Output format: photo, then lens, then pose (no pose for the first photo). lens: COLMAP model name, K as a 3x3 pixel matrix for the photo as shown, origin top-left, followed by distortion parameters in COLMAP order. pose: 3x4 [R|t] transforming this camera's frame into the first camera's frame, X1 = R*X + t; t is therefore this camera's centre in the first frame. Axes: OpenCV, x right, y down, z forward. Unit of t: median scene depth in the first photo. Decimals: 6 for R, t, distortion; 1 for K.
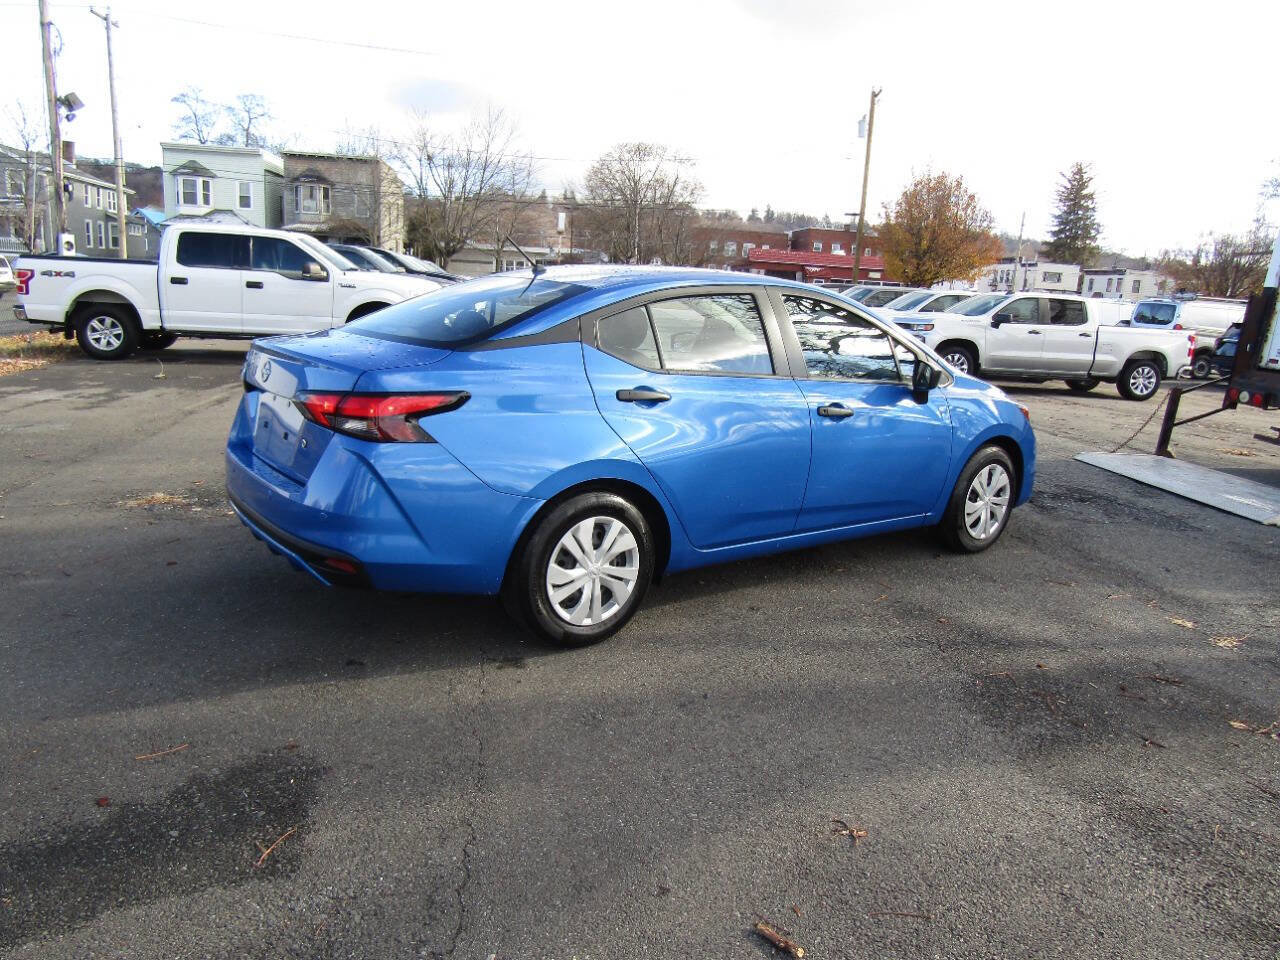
lens RADIAL K [[906.3, 0, 629.2], [0, 906.3, 479.7], [0, 0, 1]] dist [-0.014985, 0.019623]
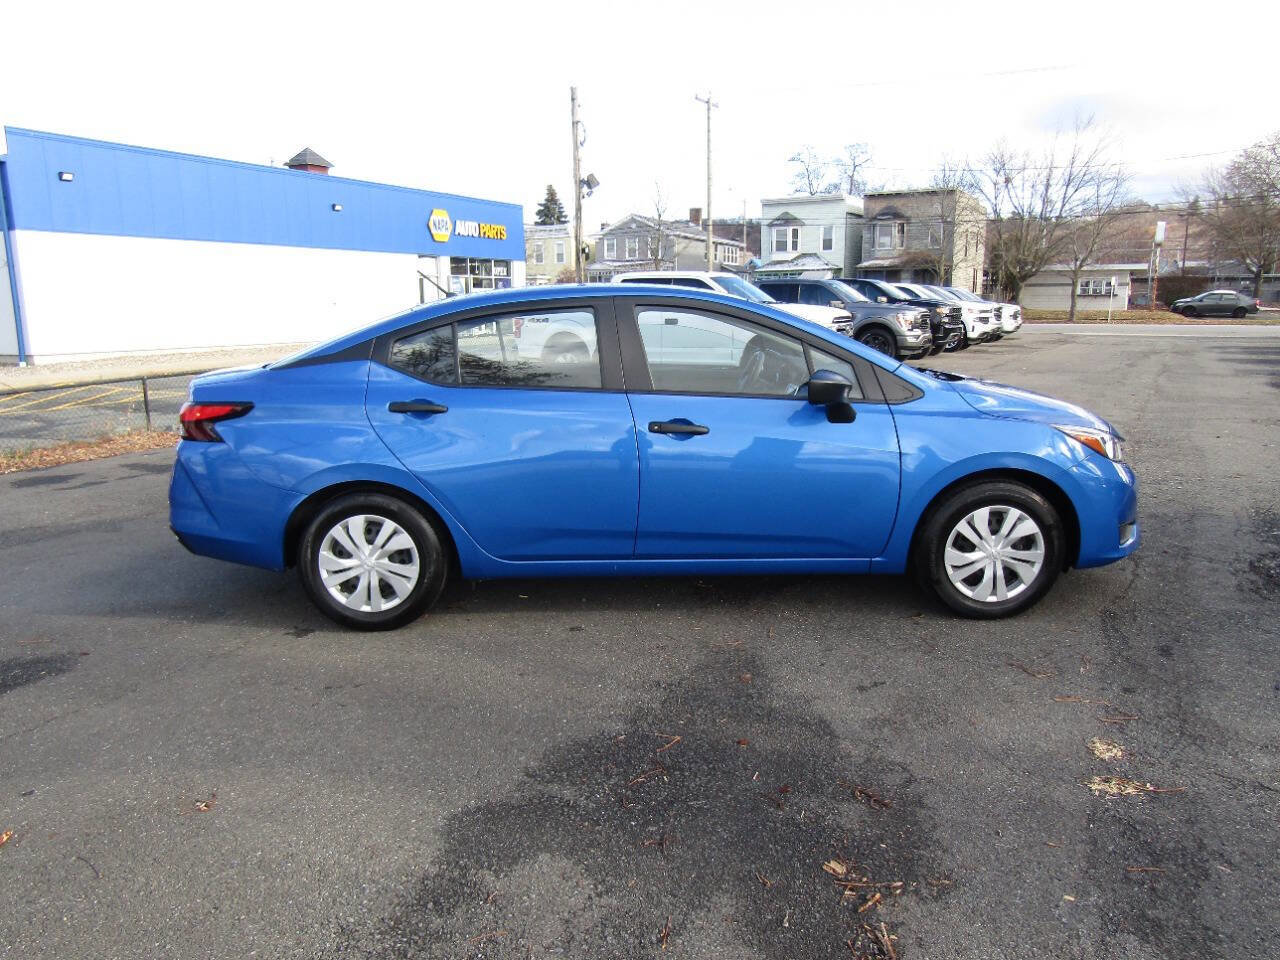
lens RADIAL K [[906.3, 0, 648.0], [0, 906.3, 484.6], [0, 0, 1]] dist [-0.014985, 0.019623]
pose [[0.815877, 0.052609, -0.575827, 0.237498], [-0.069258, 0.997574, -0.006988, -0.003397], [0.574062, 0.045582, 0.817542, 0.075716]]
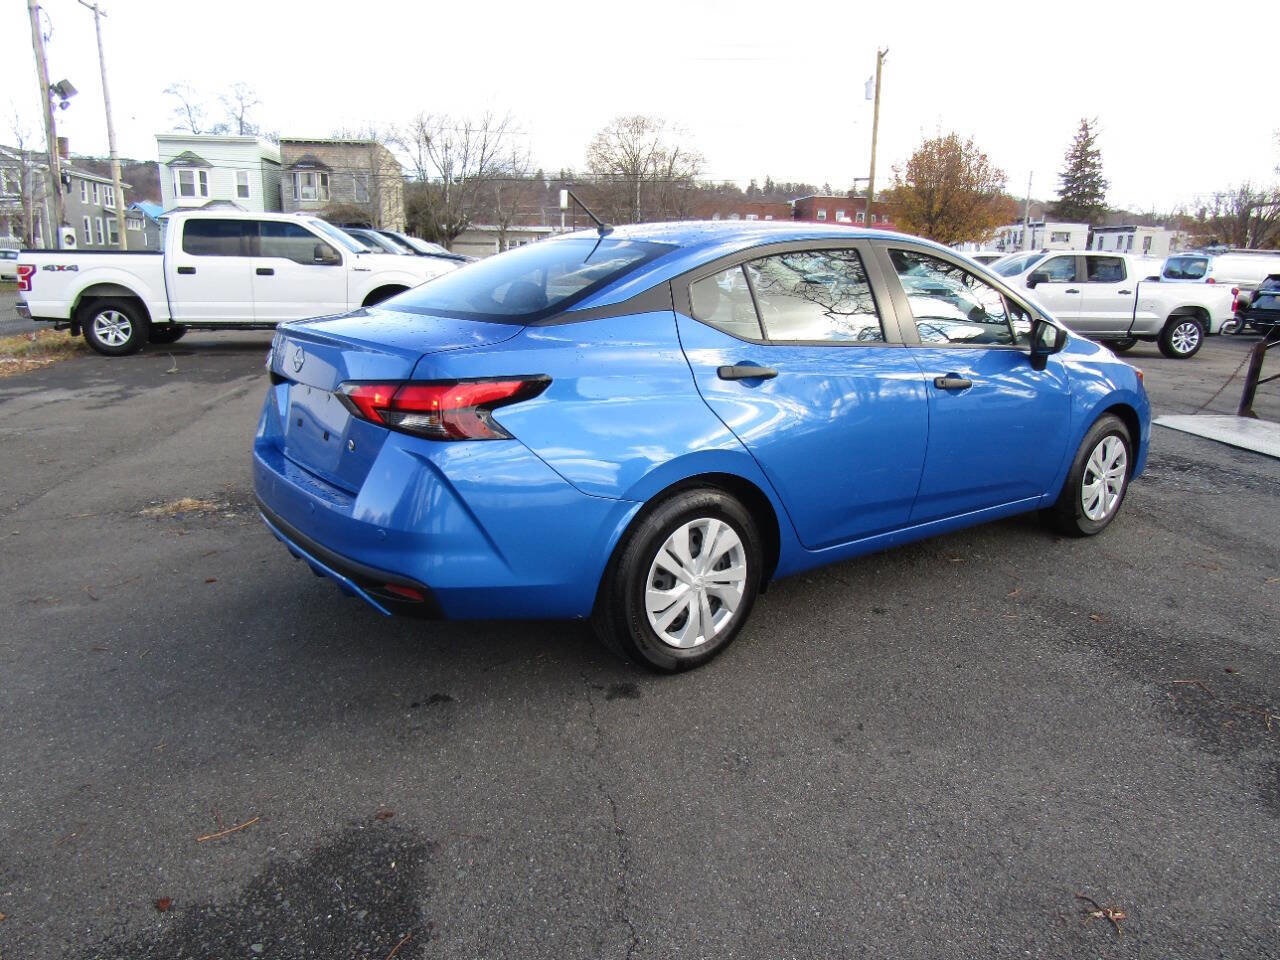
lens RADIAL K [[906.3, 0, 631.3], [0, 906.3, 480.7], [0, 0, 1]] dist [-0.014985, 0.019623]
pose [[0.999314, -0.036201, -0.007824, -0.025694], [0.036389, 0.999013, 0.025487, -0.004216], [0.006894, -0.025754, 0.999645, 0.036693]]
